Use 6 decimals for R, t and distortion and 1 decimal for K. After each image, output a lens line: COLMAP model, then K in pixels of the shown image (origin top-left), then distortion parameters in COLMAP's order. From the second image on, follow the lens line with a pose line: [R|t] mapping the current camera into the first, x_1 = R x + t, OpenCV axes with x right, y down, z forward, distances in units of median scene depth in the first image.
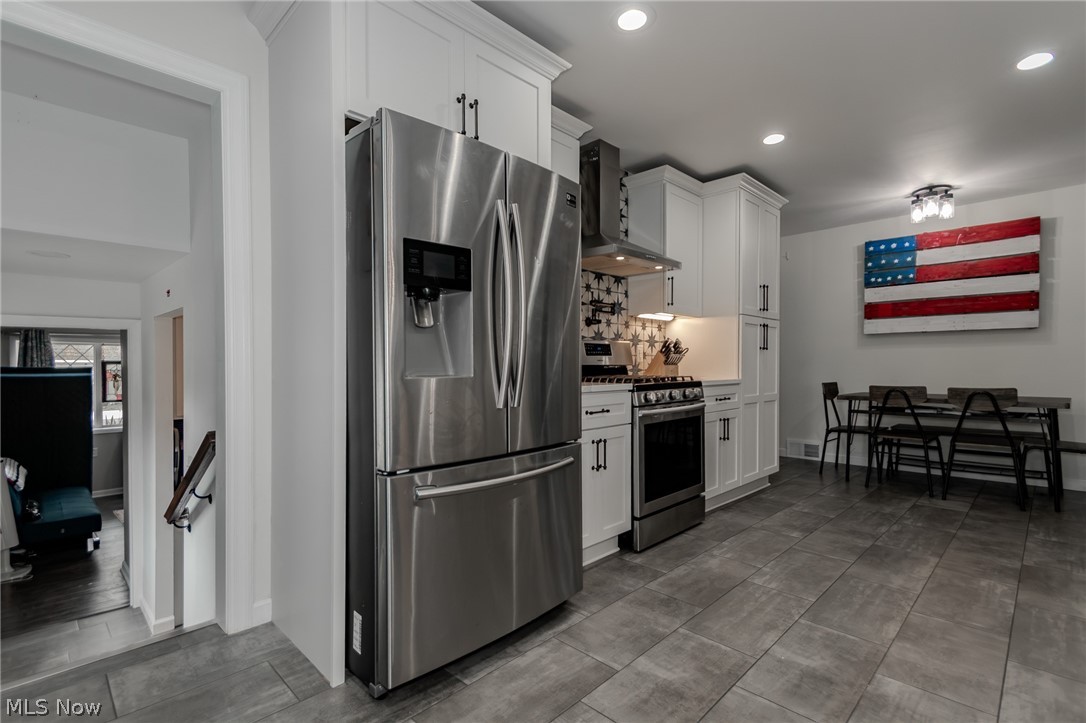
lens RADIAL K [[509.8, 0, 541.3], [0, 509.8, 369.8], [0, 0, 1]] dist [0.007258, -0.000725]
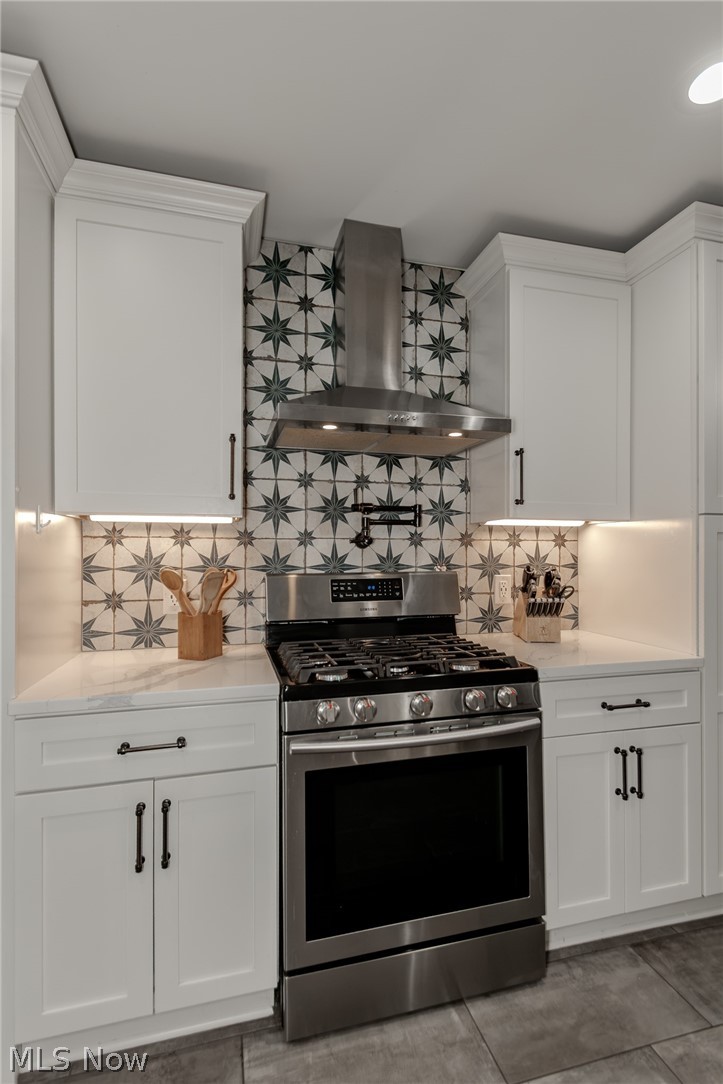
lens RADIAL K [[518.9, 0, 362.0], [0, 518.9, 550.7], [0, 0, 1]] dist [0.001423, -0.000654]
pose [[0.864457, -0.002506, -0.502701, 0.365531], [-0.007211, 0.999823, -0.017385, -0.066734], [0.502656, 0.018654, 0.864285, 0.454960]]
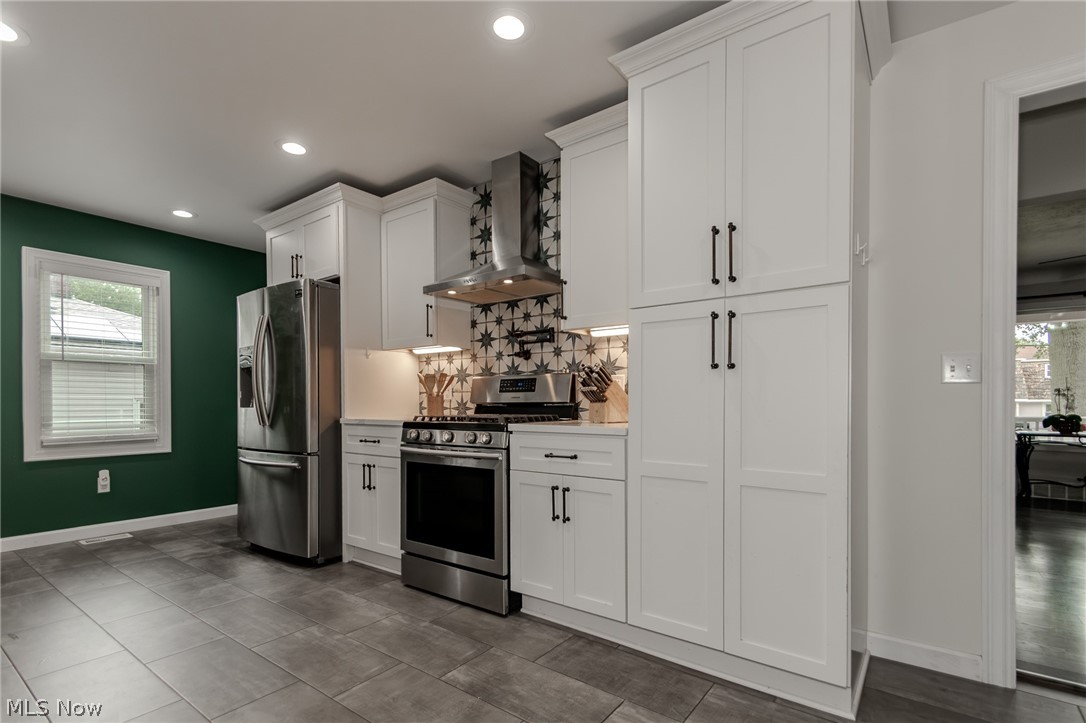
lens RADIAL K [[519.7, 0, 540.0], [0, 519.7, 405.4], [0, 0, 1]] dist [0.004922, 0.000216]
pose [[0.138965, 0.004821, -0.990286, 0.942576], [-0.011891, 0.999924, 0.003199, -0.006773], [0.990226, 0.011331, 0.139011, 0.838350]]
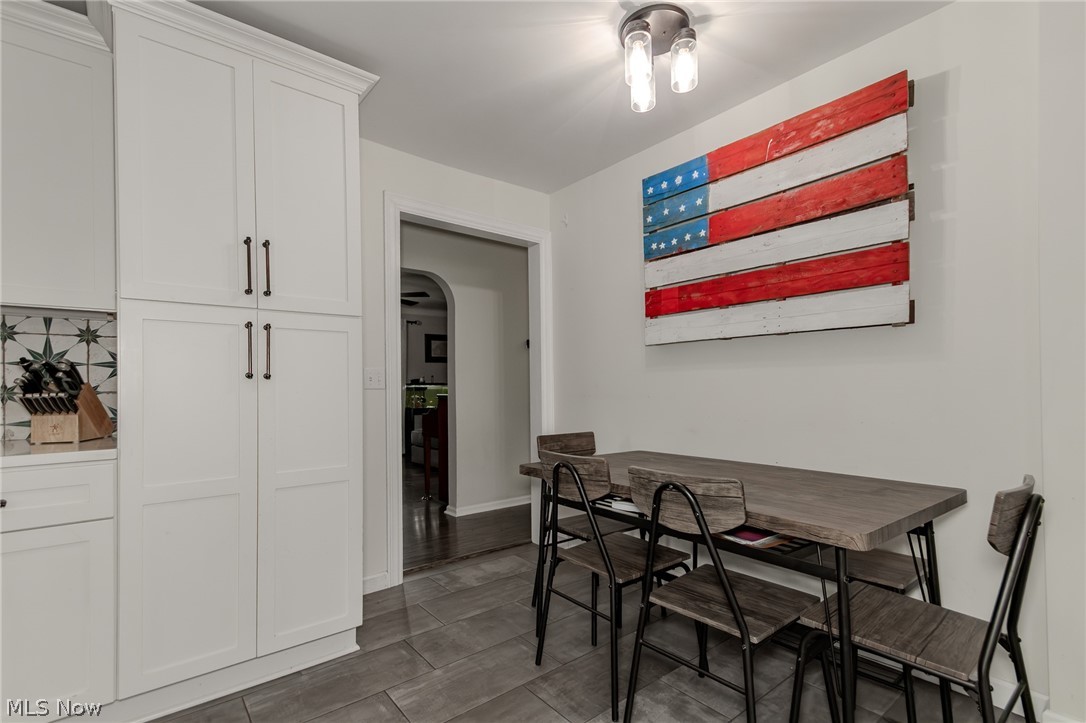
lens RADIAL K [[505.3, 0, 538.2], [0, 505.3, 370.3], [0, 0, 1]] dist [0.004509, 0.000730]
pose [[0.993424, -0.006071, -0.114333, 0.802847], [0.002221, 0.999427, -0.033776, -0.033171], [0.114472, 0.033300, 0.992868, 0.614571]]
